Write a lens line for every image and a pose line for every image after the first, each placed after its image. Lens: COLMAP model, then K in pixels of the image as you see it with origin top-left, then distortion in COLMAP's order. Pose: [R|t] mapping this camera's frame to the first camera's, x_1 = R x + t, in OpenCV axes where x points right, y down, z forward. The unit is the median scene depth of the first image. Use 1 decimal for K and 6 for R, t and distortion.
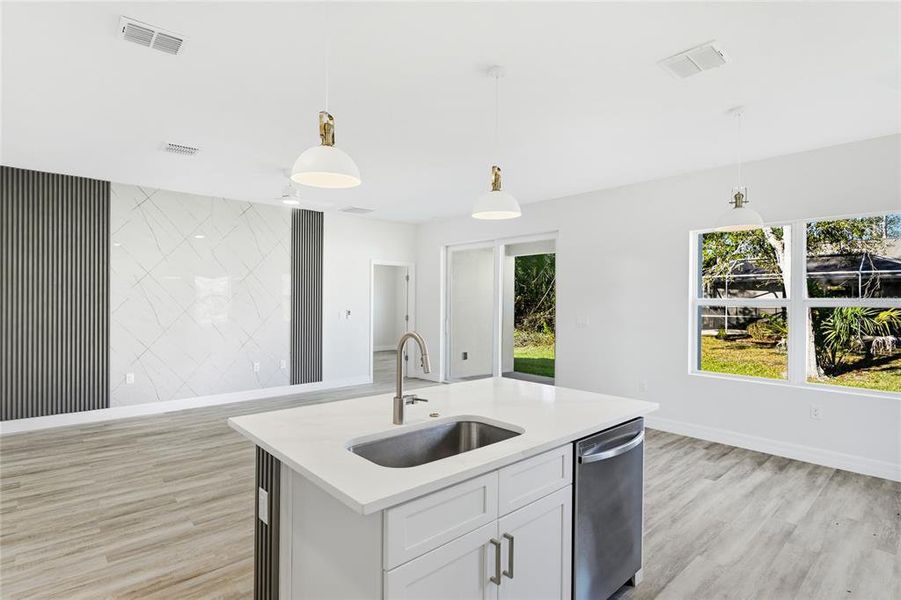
lens RADIAL K [[452.3, 0, 450.5], [0, 452.3, 300.0], [0, 0, 1]] dist [-0.003130, -0.000562]
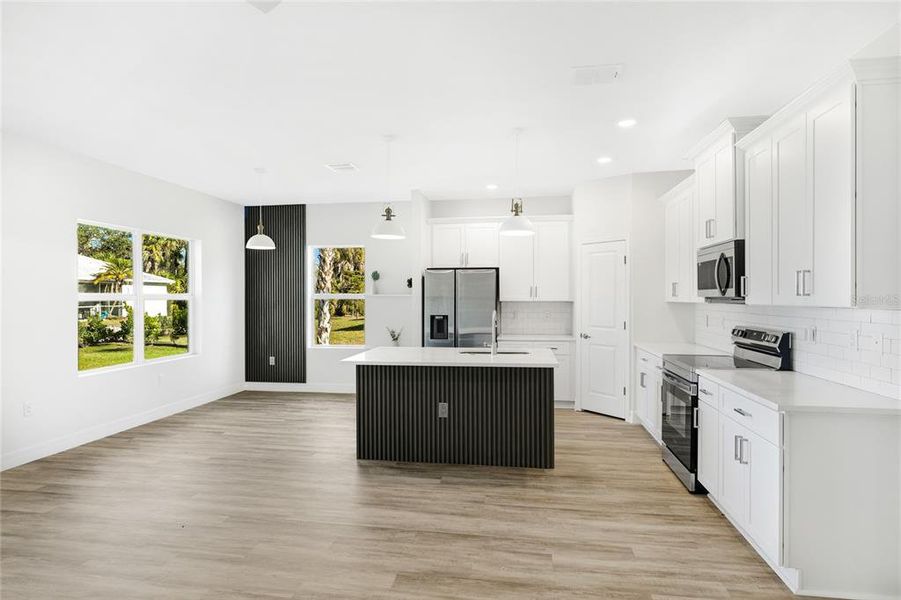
lens RADIAL K [[488.9, 0, 450.5], [0, 488.9, 300.0], [0, 0, 1]] dist [0.000843, 0.000136]
pose [[-0.633798, -0.010874, 0.773422, -1.225294], [-0.002767, 0.999927, 0.011791, -0.006066], [-0.773494, 0.005333, -0.633782, 1.829530]]
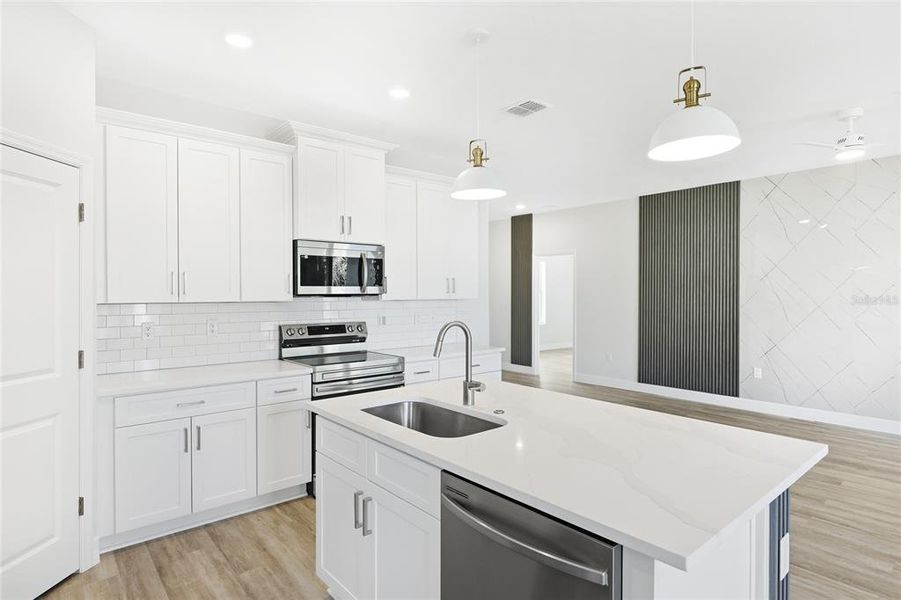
lens RADIAL K [[488.9, 0, 450.5], [0, 488.9, 300.0], [0, 0, 1]] dist [0.000843, 0.000136]
pose [[-0.019883, 0.008648, -0.999765, 0.764049], [0.001810, 0.999961, 0.008613, 0.004953], [0.999801, -0.001639, -0.019898, 0.697106]]
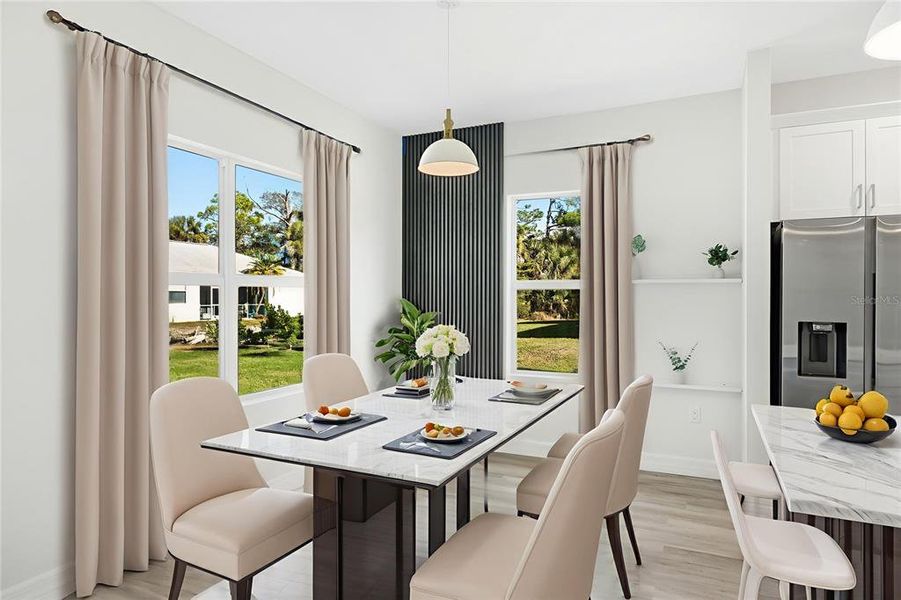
lens RADIAL K [[548.6, 0, 450.5], [0, 548.6, 300.0], [0, 0, 1]] dist [-0.005415, -0.001492]
pose [[-0.392929, -0.012251, 0.919487, -0.156130], [-0.006480, 0.999923, 0.010554, 0.039677], [-0.919546, -0.001811, -0.392979, 1.565297]]
